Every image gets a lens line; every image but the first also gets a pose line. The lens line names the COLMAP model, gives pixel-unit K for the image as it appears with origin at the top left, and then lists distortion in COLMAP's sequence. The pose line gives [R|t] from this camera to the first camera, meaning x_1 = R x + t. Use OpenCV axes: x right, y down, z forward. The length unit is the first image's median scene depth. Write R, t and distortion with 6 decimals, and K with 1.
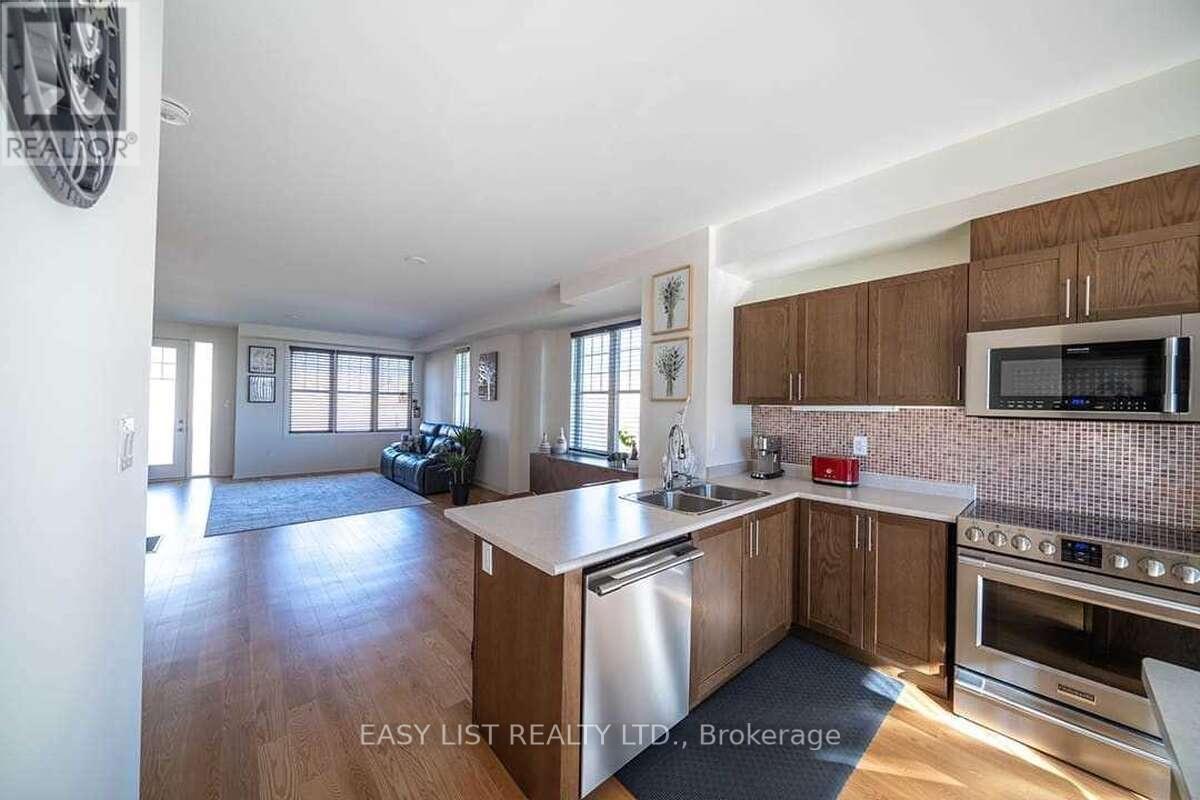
lens RADIAL K [[410.0, 0, 598.0], [0, 410.0, 402.5], [0, 0, 1]] dist [-0.005248, 0.000132]
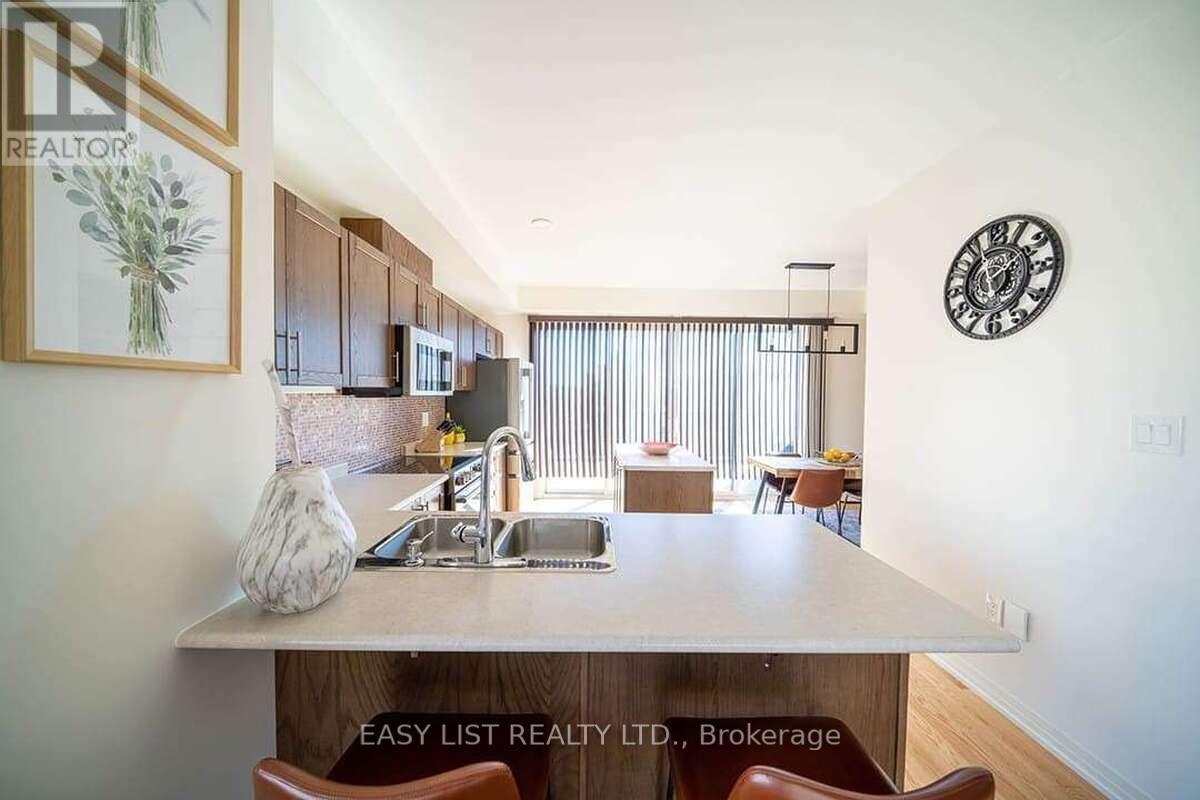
lens RADIAL K [[410.0, 0, 601.6], [0, 410.0, 398.3], [0, 0, 1]] dist [-0.005248, 0.000132]
pose [[-0.761174, -0.030745, 0.647819, -0.230573], [-0.023843, 0.999527, 0.019422, 0.004358], [-0.648110, -0.000662, -0.761547, 1.198288]]
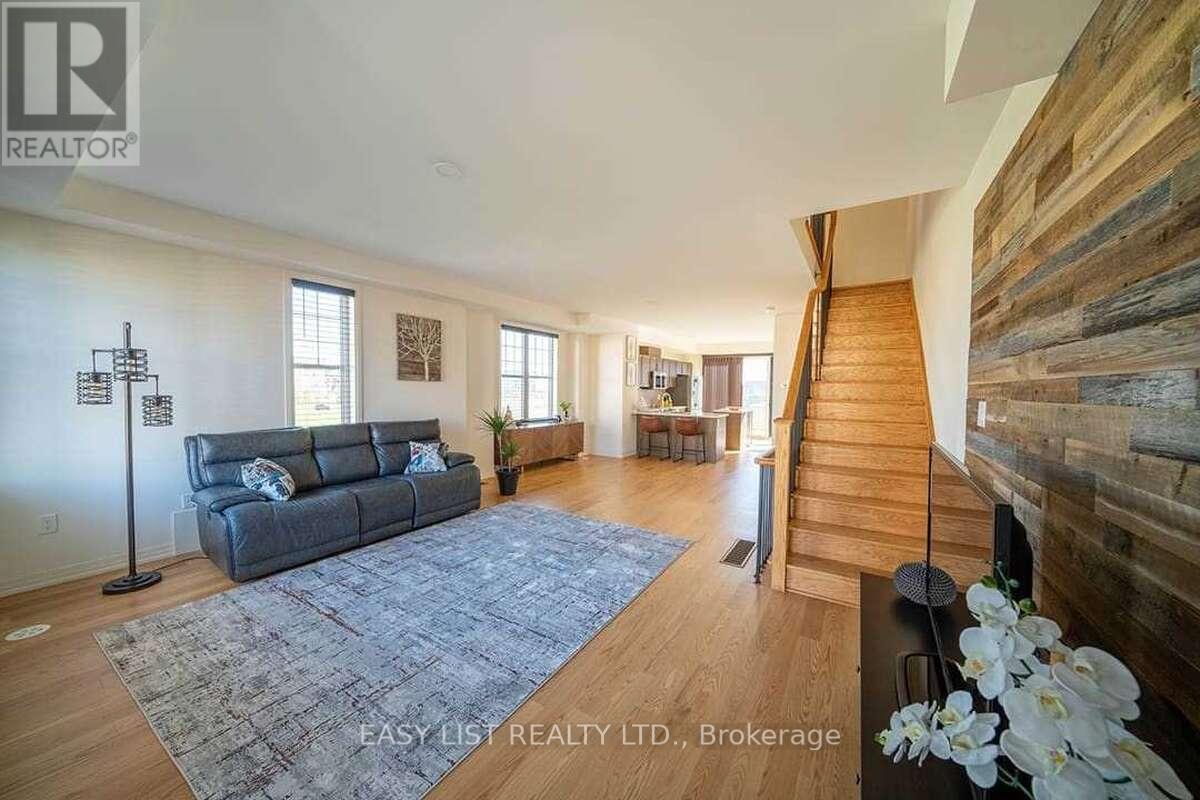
lens RADIAL K [[410.0, 0, 598.5], [0, 410.0, 399.4], [0, 0, 1]] dist [-0.005248, 0.000132]
pose [[-0.276736, -0.048136, 0.959740, -2.702818], [-0.021255, 0.998807, 0.043967, -0.030393], [-0.960711, -0.008232, -0.277429, 2.277614]]
